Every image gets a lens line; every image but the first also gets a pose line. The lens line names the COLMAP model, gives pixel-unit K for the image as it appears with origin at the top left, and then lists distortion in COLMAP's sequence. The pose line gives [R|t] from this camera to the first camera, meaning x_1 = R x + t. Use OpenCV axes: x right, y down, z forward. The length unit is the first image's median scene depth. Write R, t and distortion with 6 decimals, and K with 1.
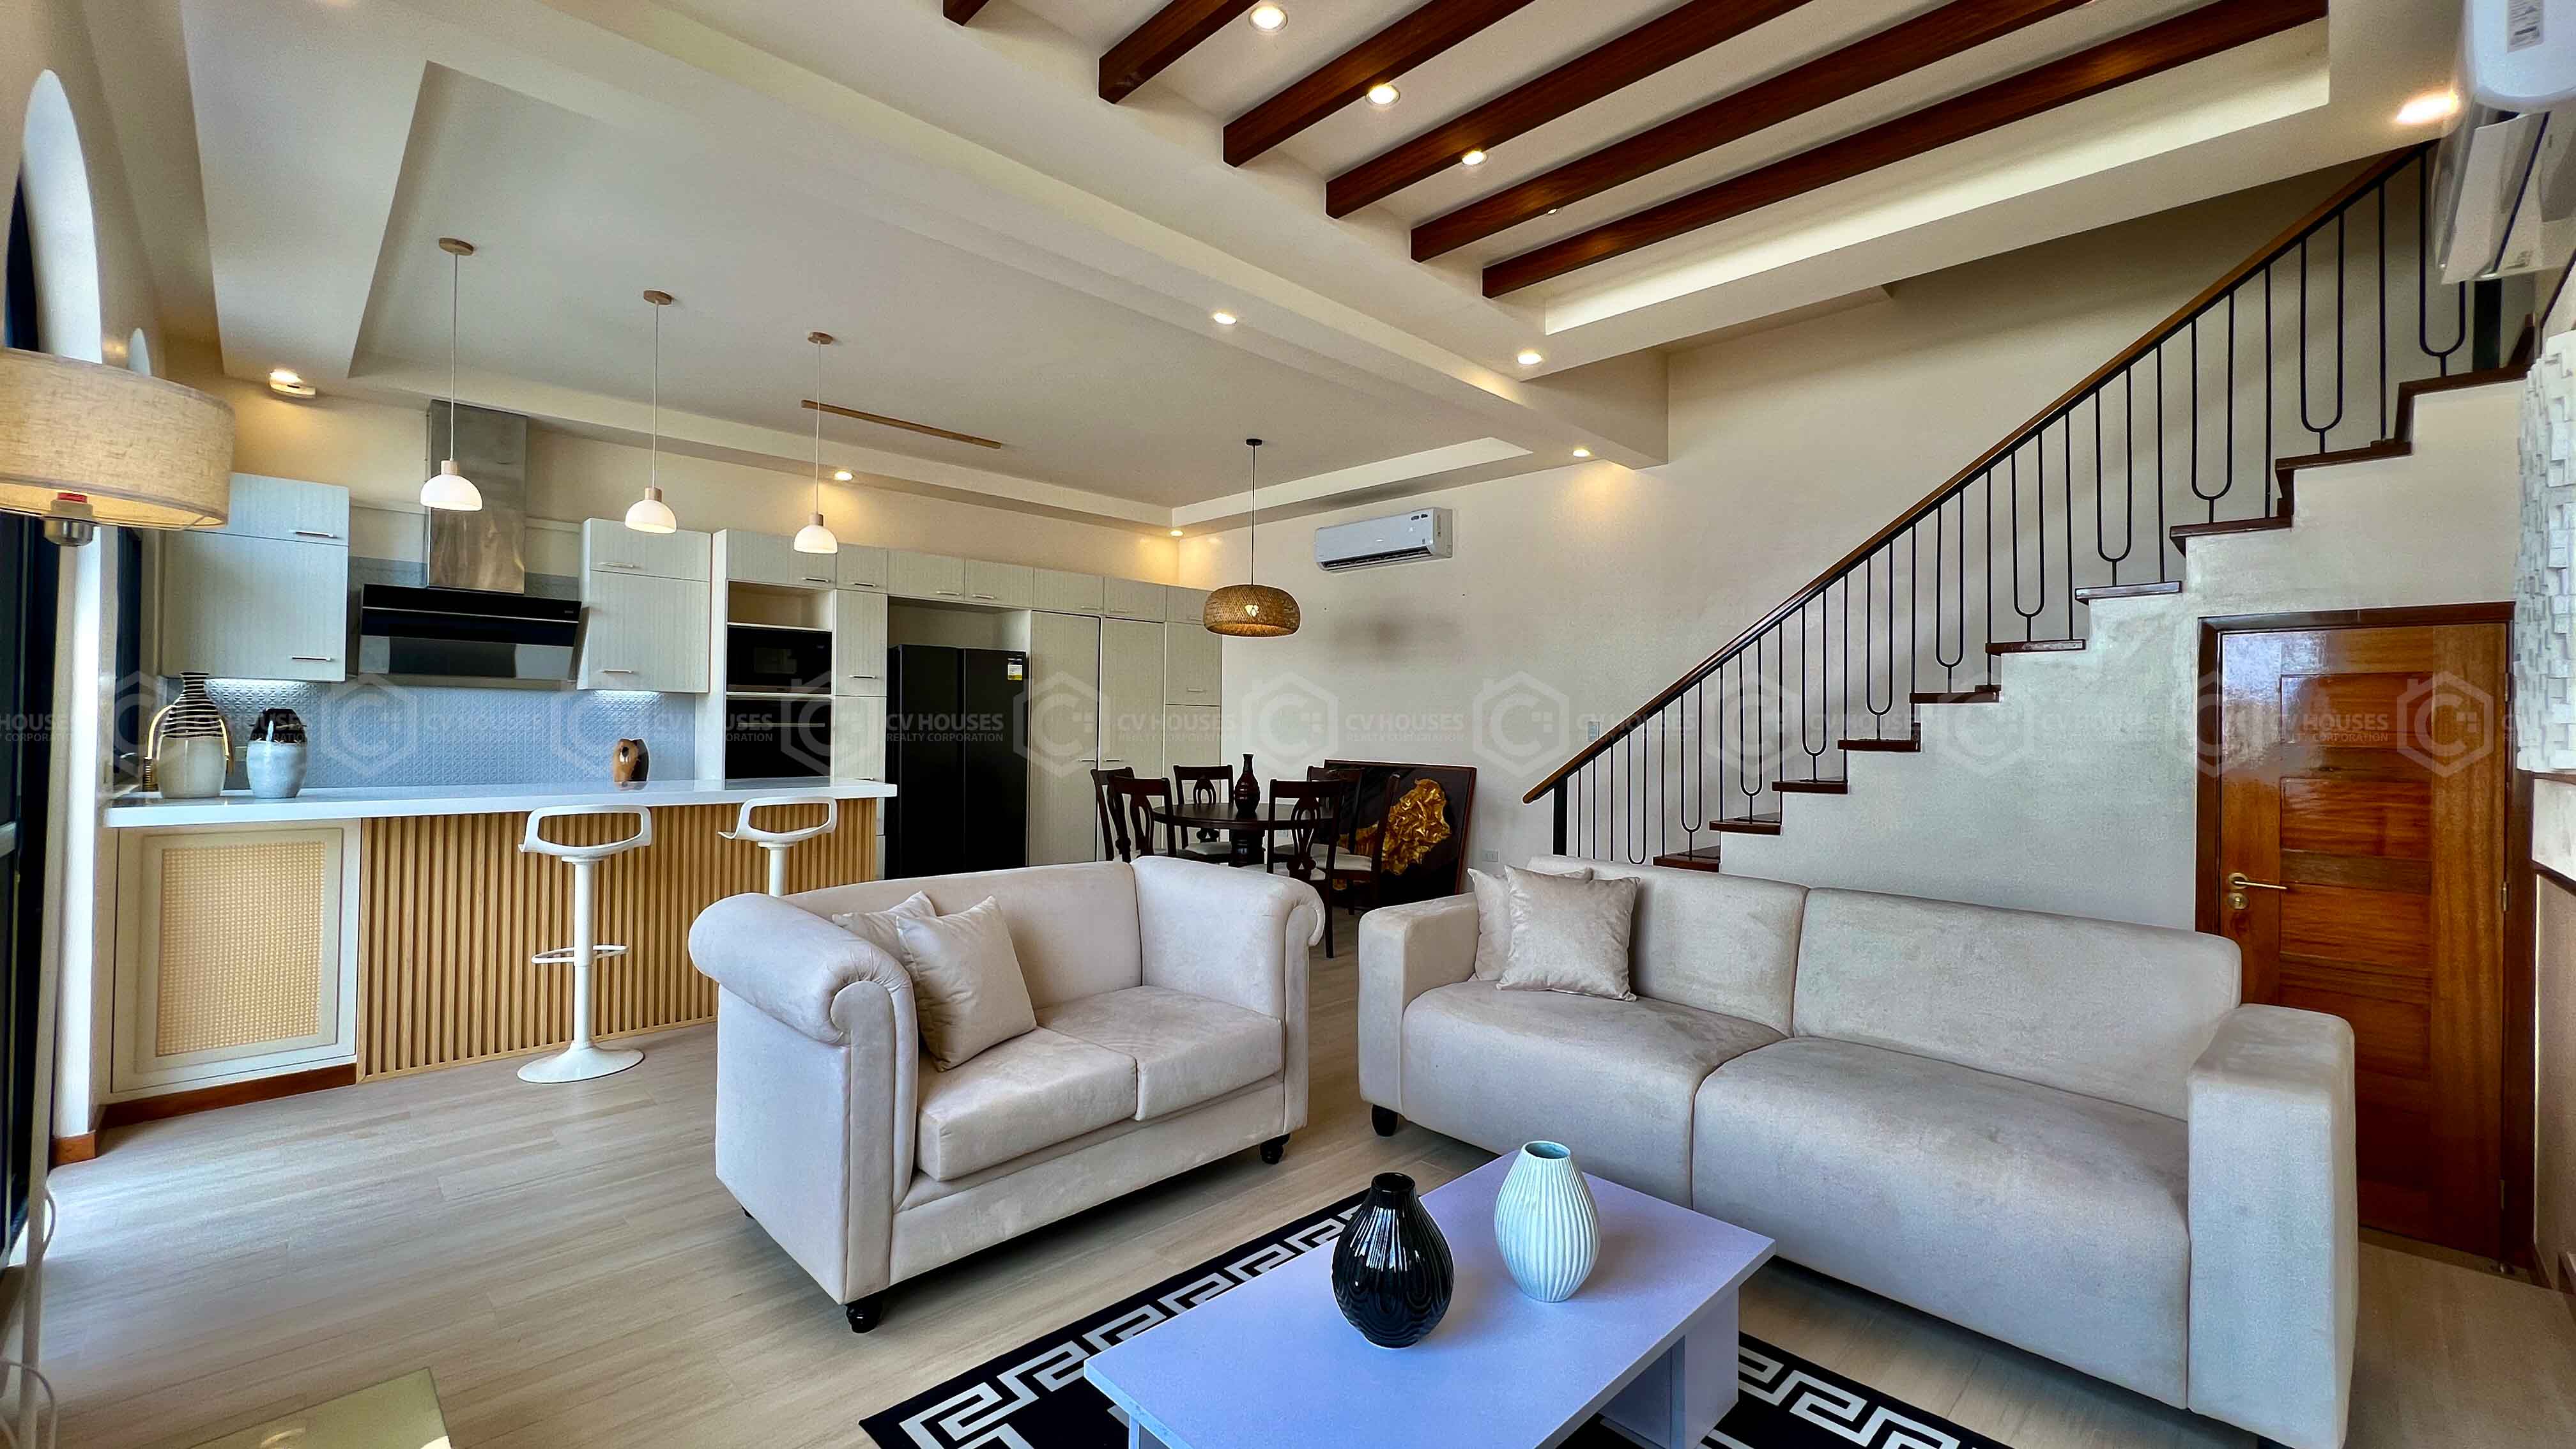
lens RADIAL K [[1047.7, 0, 1288.0], [0, 1047.7, 724.5], [0, 0, 1]] dist [0.001079, 0.000262]
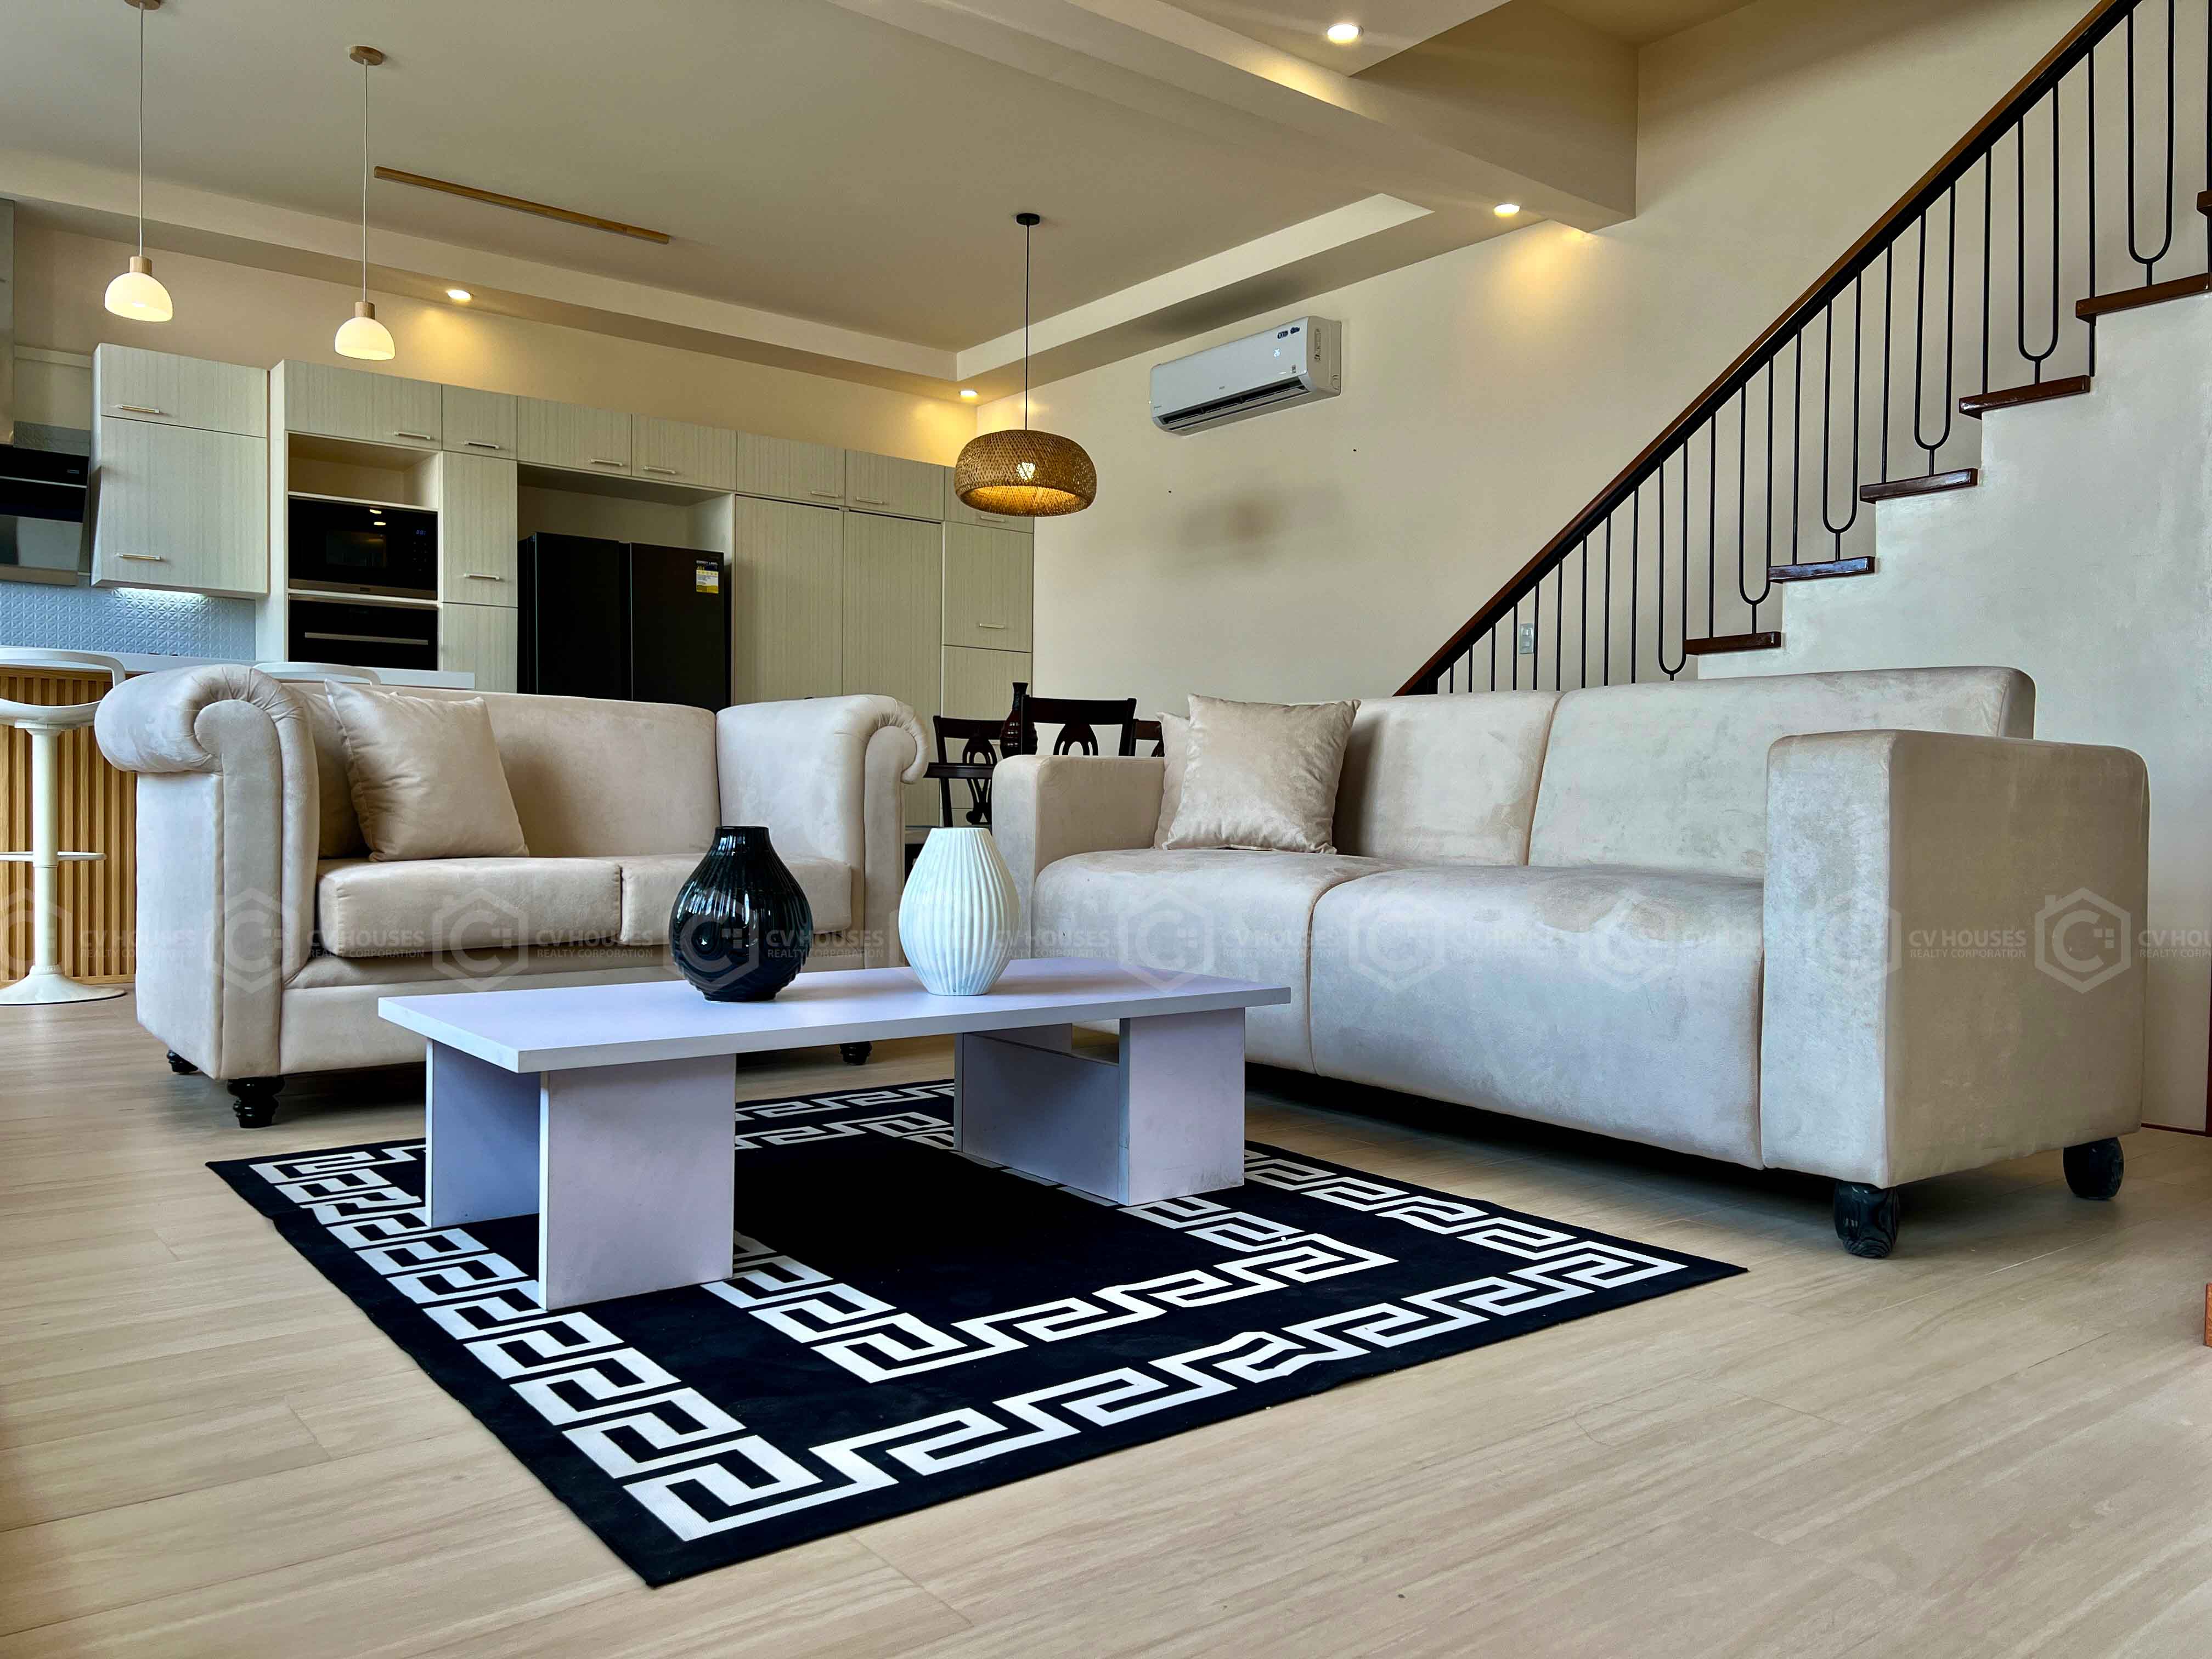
lens RADIAL K [[1676.1, 0, 1106.0], [0, 1676.1, 829.5], [0, 0, 1]] dist [0.067151, -0.082463]
pose [[0.993927, 0.002754, -0.110003, 0.148745], [-0.000519, 0.999793, 0.020340, 0.109953], [0.110037, -0.020160, 0.993723, -0.094004]]
